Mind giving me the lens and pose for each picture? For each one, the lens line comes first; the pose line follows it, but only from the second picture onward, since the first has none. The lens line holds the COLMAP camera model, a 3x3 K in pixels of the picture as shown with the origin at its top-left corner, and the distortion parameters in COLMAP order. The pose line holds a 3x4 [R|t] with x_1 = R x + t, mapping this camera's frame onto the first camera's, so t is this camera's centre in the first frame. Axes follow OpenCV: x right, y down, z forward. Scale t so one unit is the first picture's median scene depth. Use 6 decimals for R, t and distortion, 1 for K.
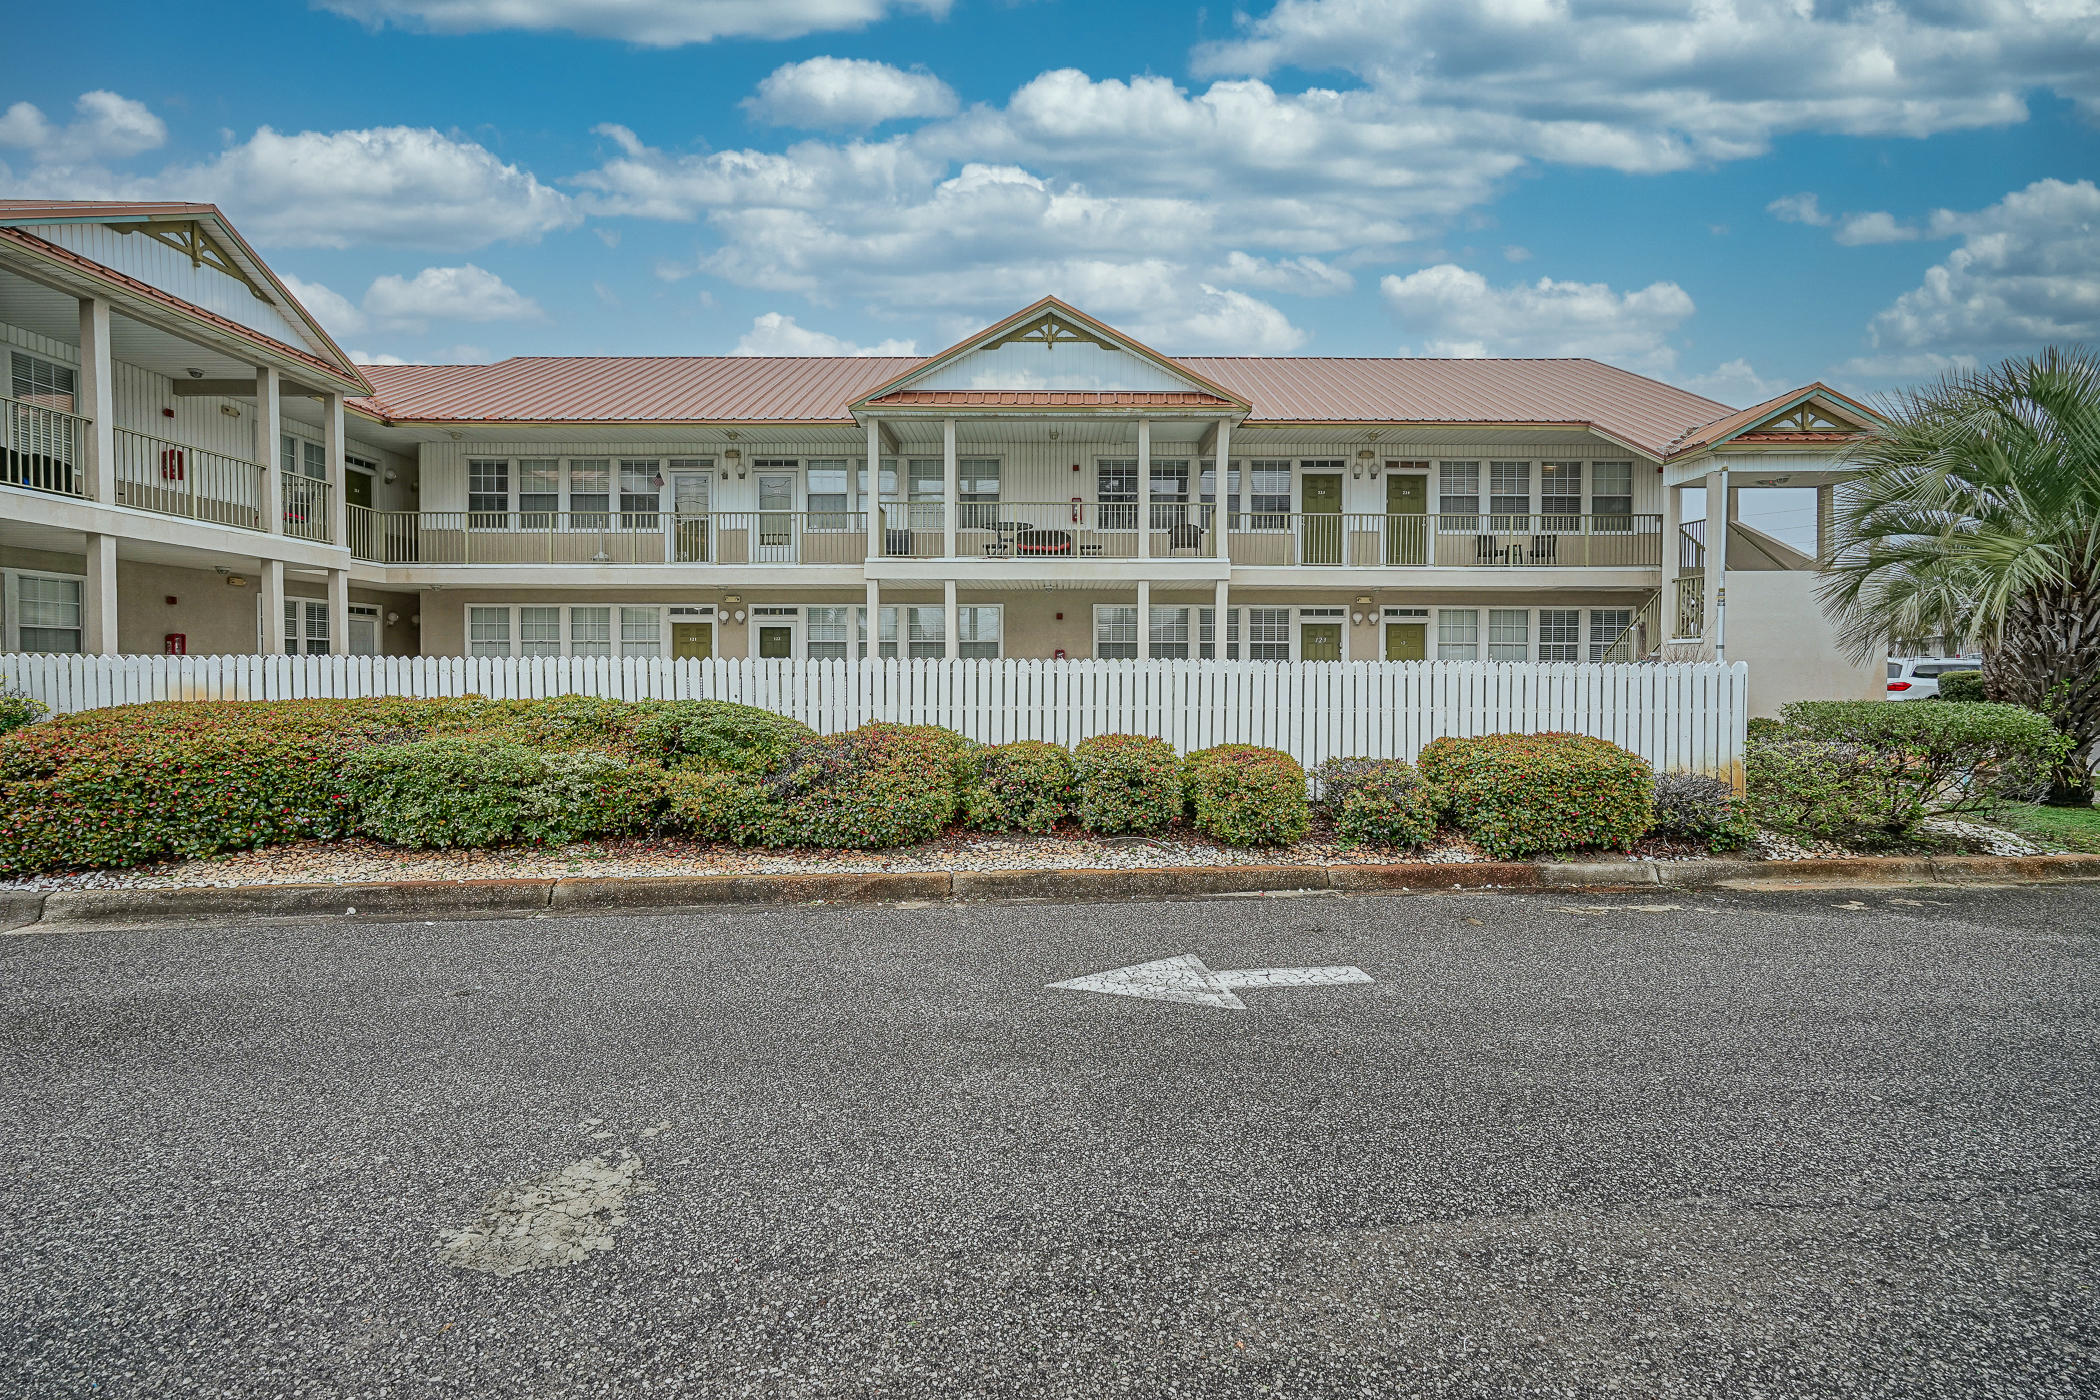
lens RADIAL K [[913.1, 0, 1048.1], [0, 913.1, 734.2], [0, 0, 1]] dist [-0.002658, 0.006255]
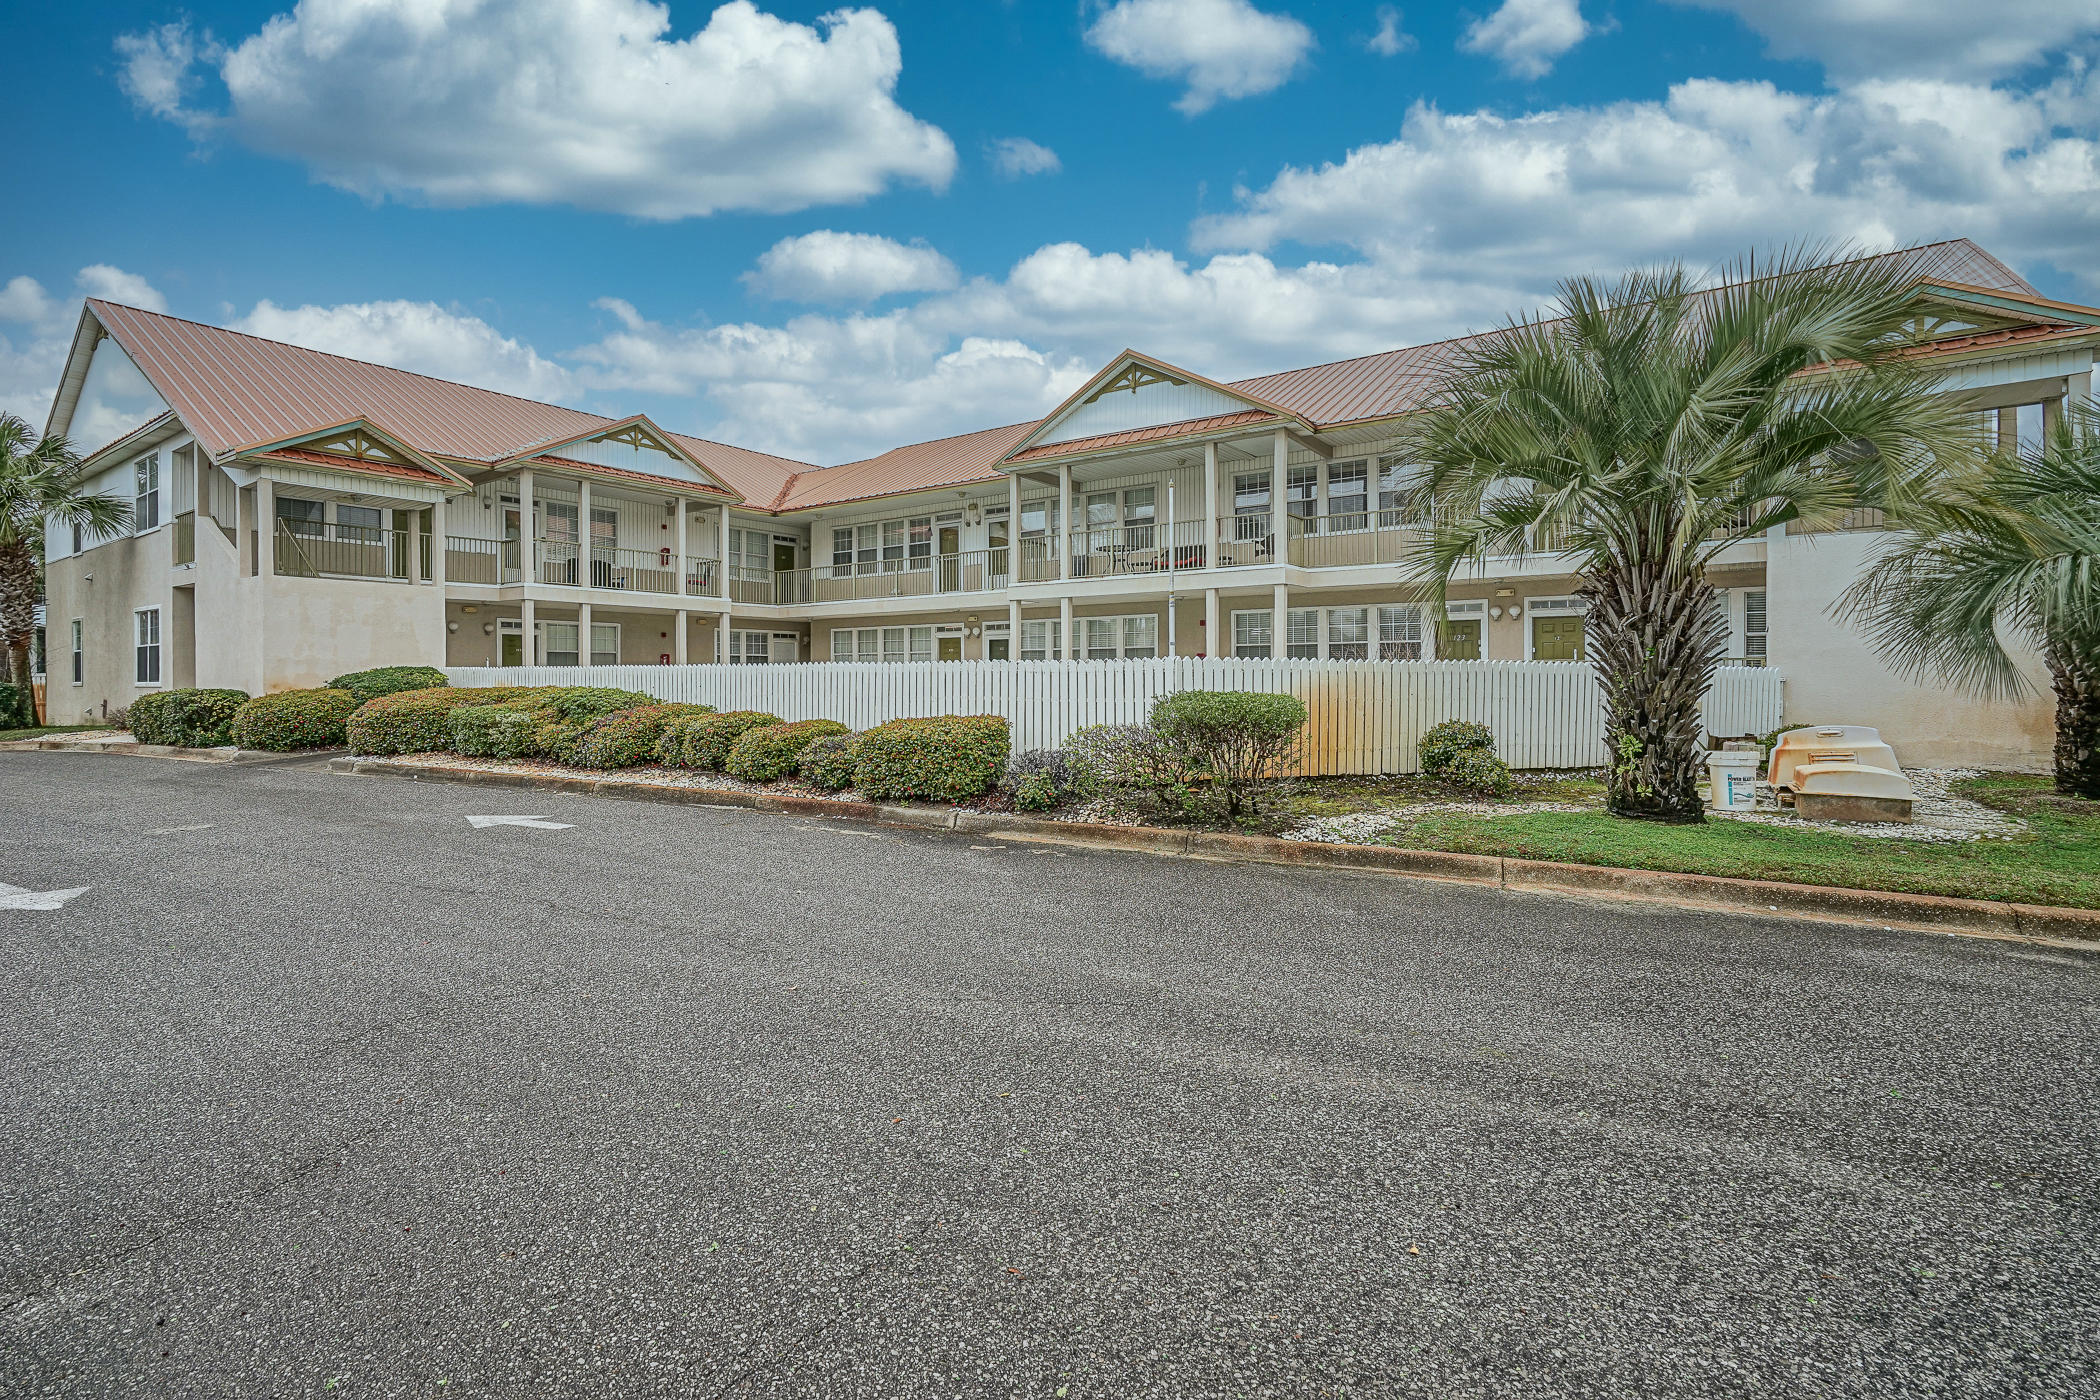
lens RADIAL K [[947.9, 0, 1050.0], [0, 947.9, 700.0], [0, 0, 1]] dist [0.013475, 0.000986]
pose [[0.817582, 0.009855, -0.575728, 0.748234], [-0.035152, 0.998843, -0.032820, 0.008039], [0.574738, 0.047071, 0.816983, -0.024848]]
